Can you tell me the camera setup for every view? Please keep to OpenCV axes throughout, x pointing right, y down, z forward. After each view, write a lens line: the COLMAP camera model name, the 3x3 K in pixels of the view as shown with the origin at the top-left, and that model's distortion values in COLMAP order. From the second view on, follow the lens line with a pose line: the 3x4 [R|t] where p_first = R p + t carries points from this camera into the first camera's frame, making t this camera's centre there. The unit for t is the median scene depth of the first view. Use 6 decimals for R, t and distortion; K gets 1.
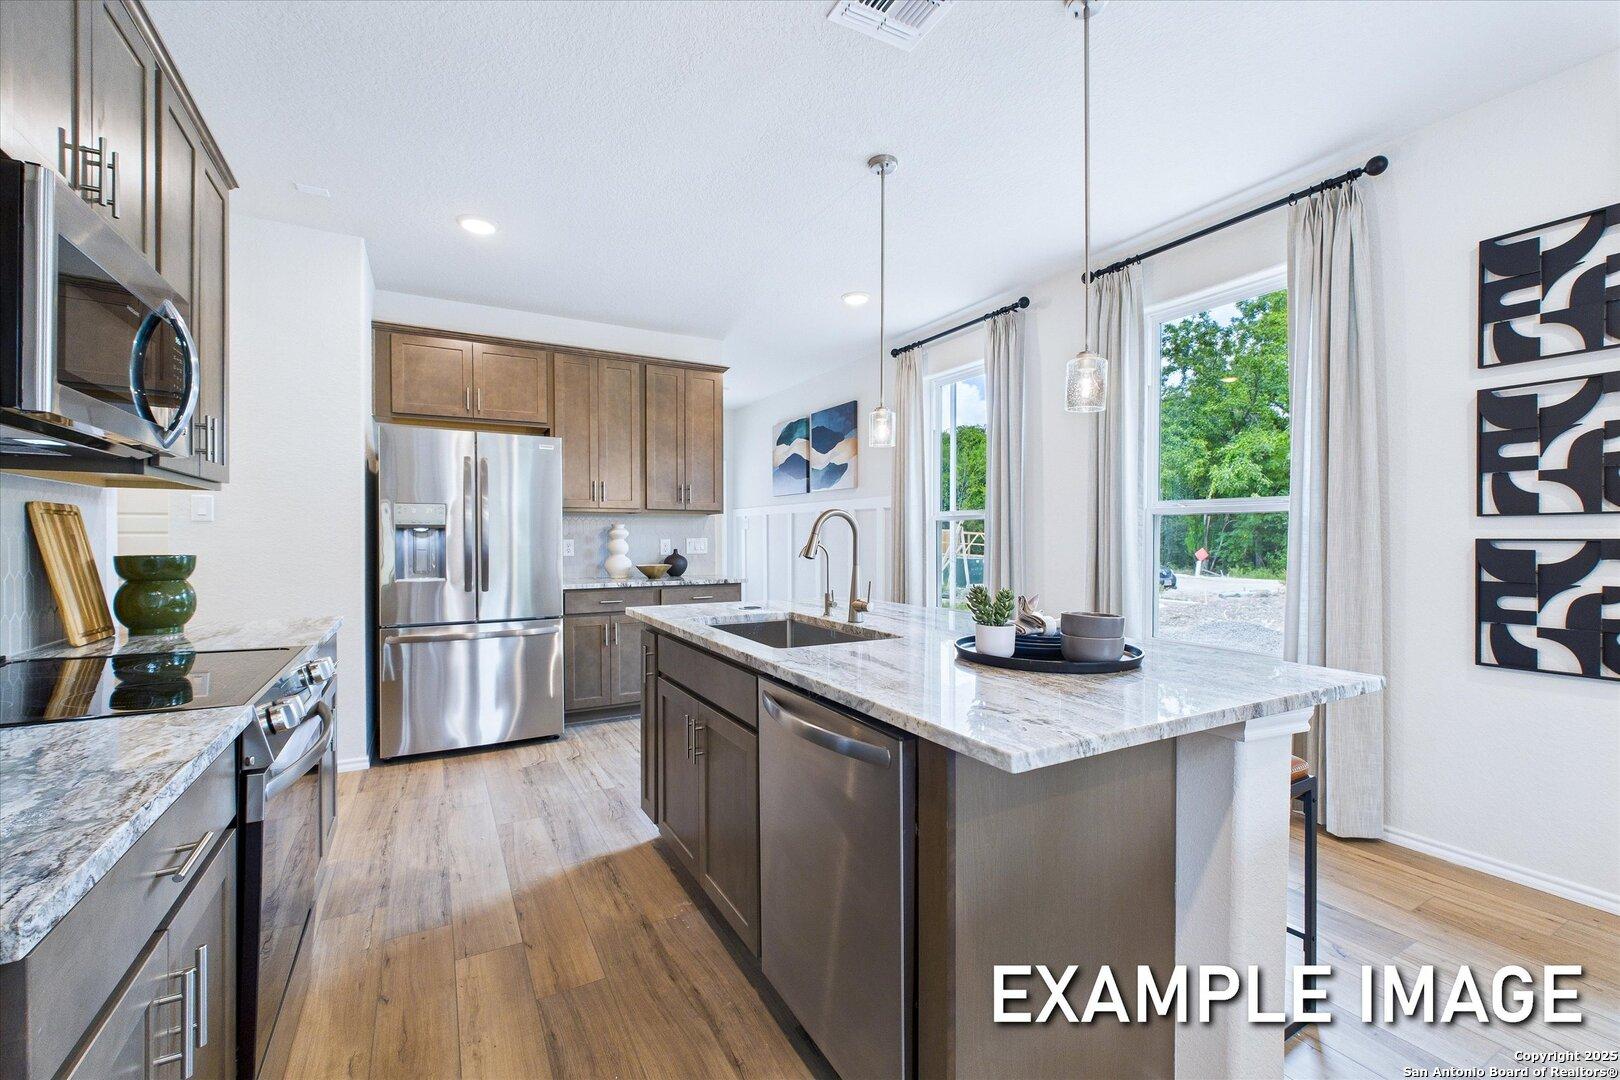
lens RADIAL K [[684.5, 0, 816.4], [0, 684.5, 531.6], [0, 0, 1]] dist [-0.003147, -0.000083]
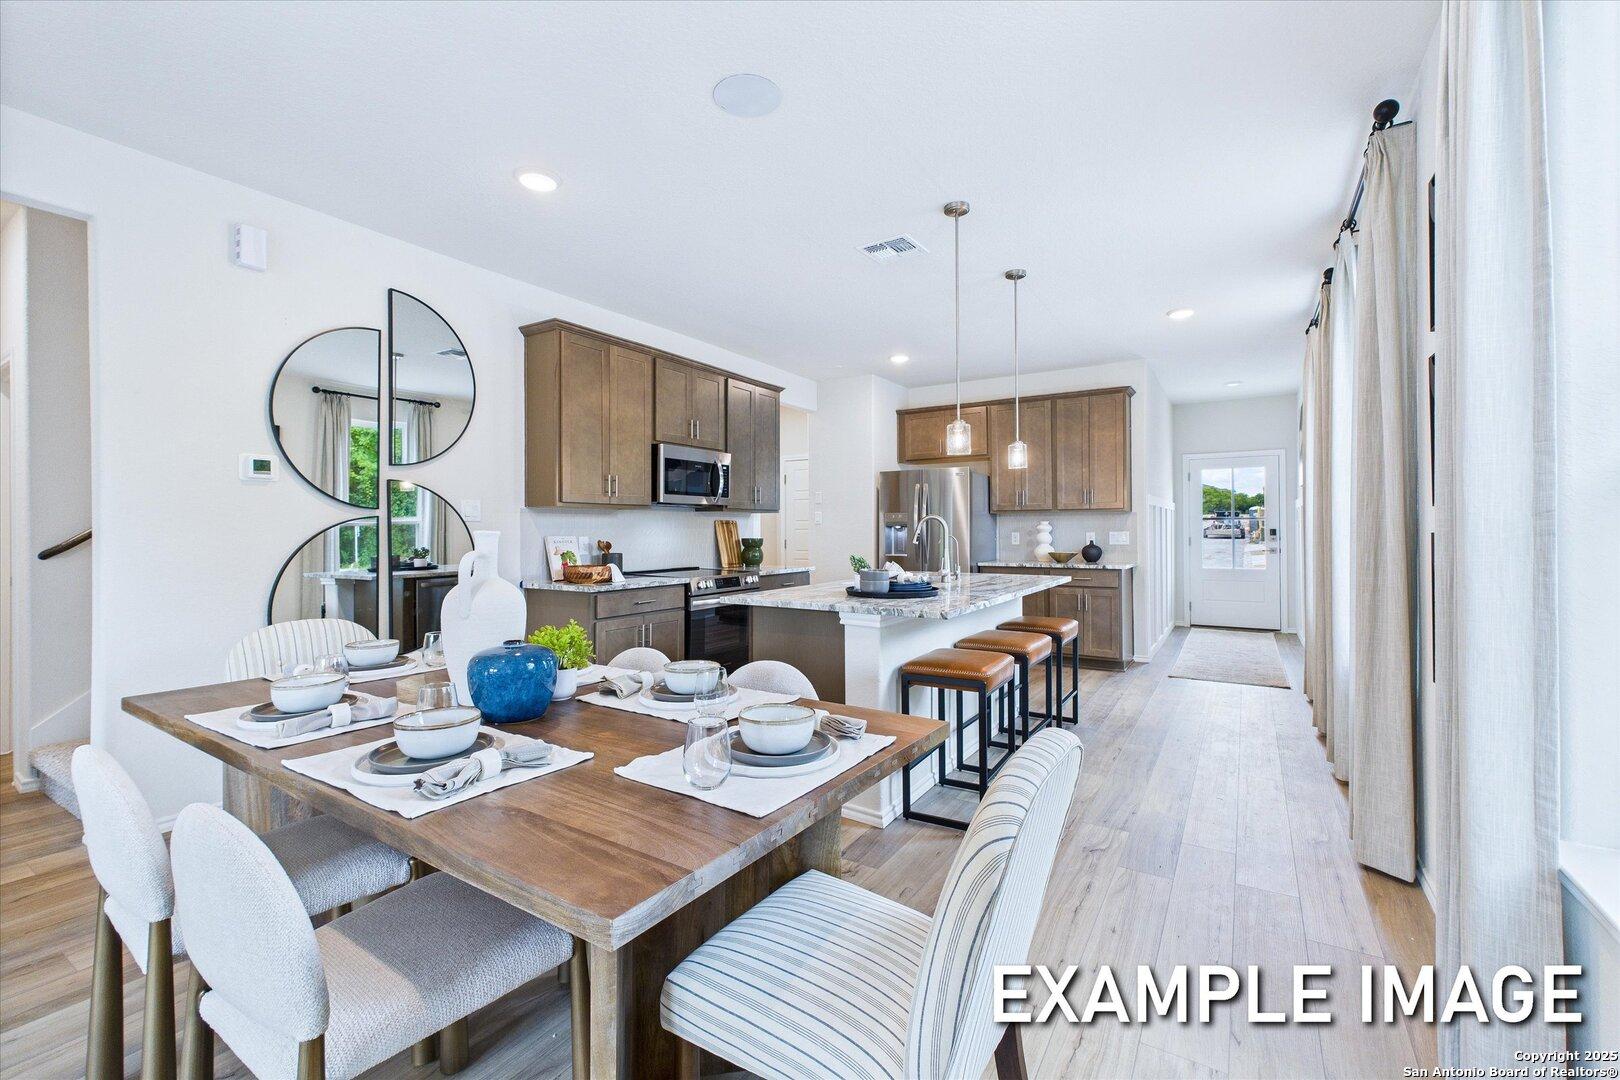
lens RADIAL K [[668.1, 0, 808.4], [0, 668.1, 529.1], [0, 0, 1]] dist [0.000734, 0.000124]
pose [[0.474478, -0.006252, -0.880245, 0.664151], [0.010674, 0.999942, -0.001349, 0.001713], [0.880203, -0.008755, 0.474517, -0.031740]]
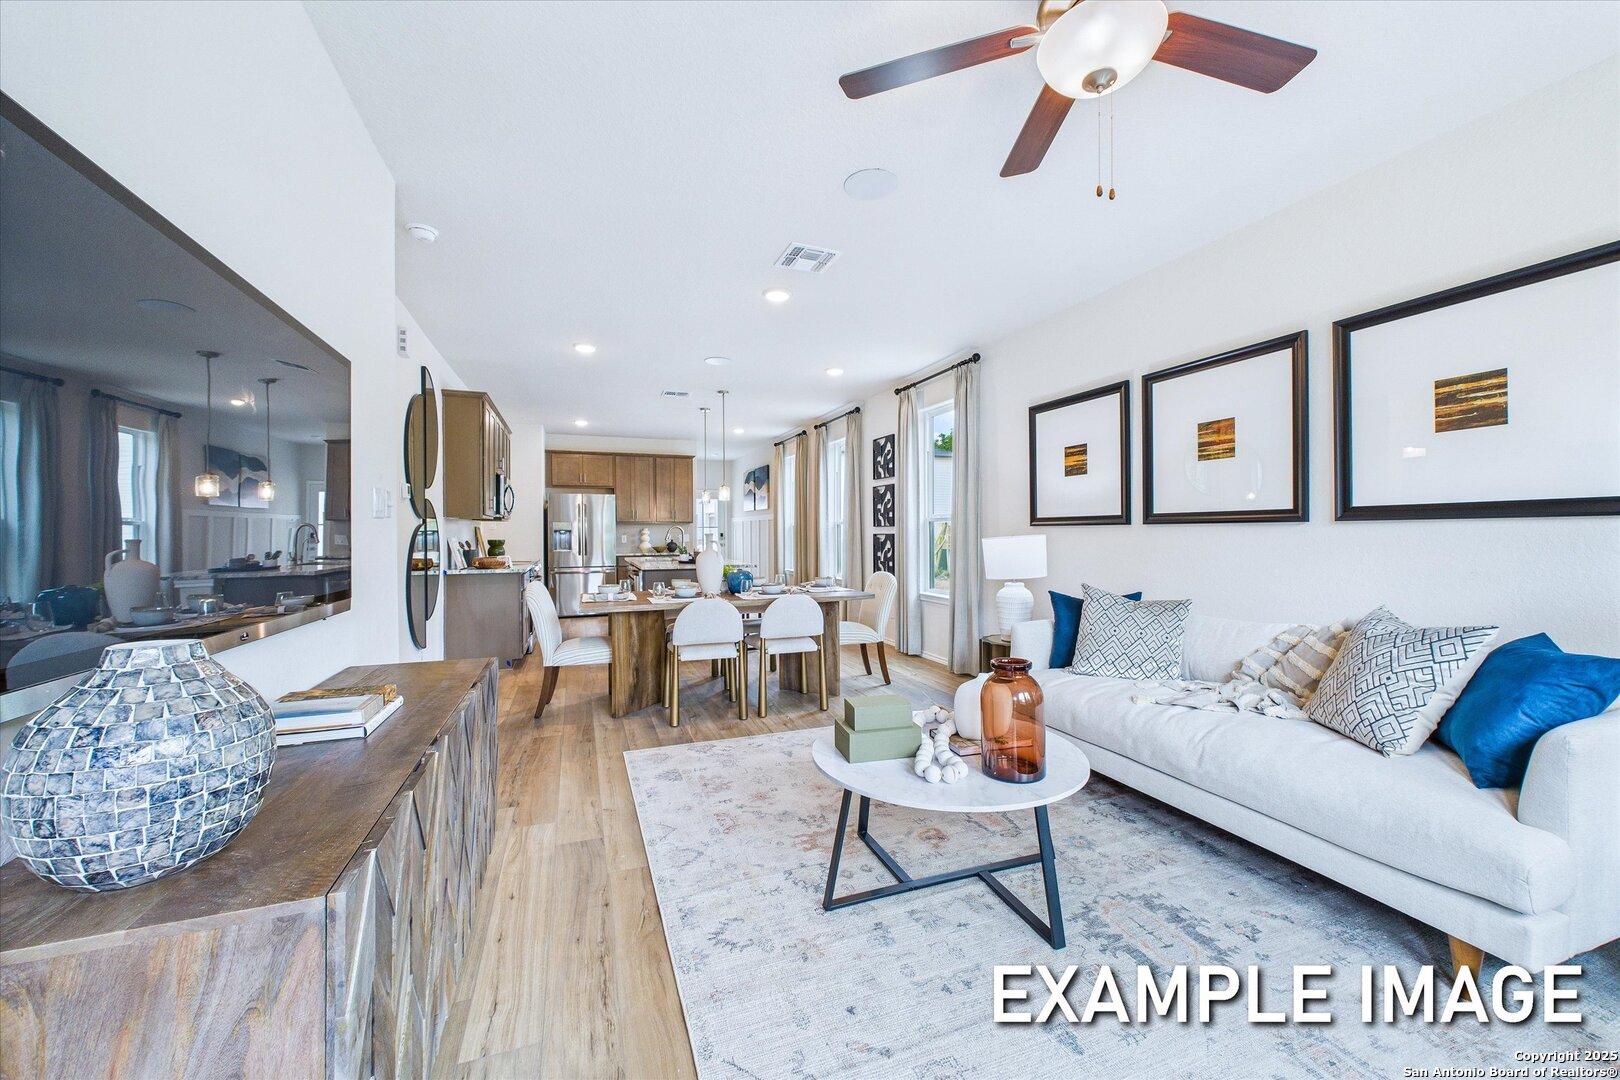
lens RADIAL K [[684.5, 0, 816.4], [0, 684.5, 531.6], [0, 0, 1]] dist [-0.003147, -0.000083]
pose [[0.988151, -0.010231, -0.153143, 0.627605], [0.010185, 0.999948, -0.001086, 0.007718], [0.153146, -0.000487, 0.988203, -1.167592]]
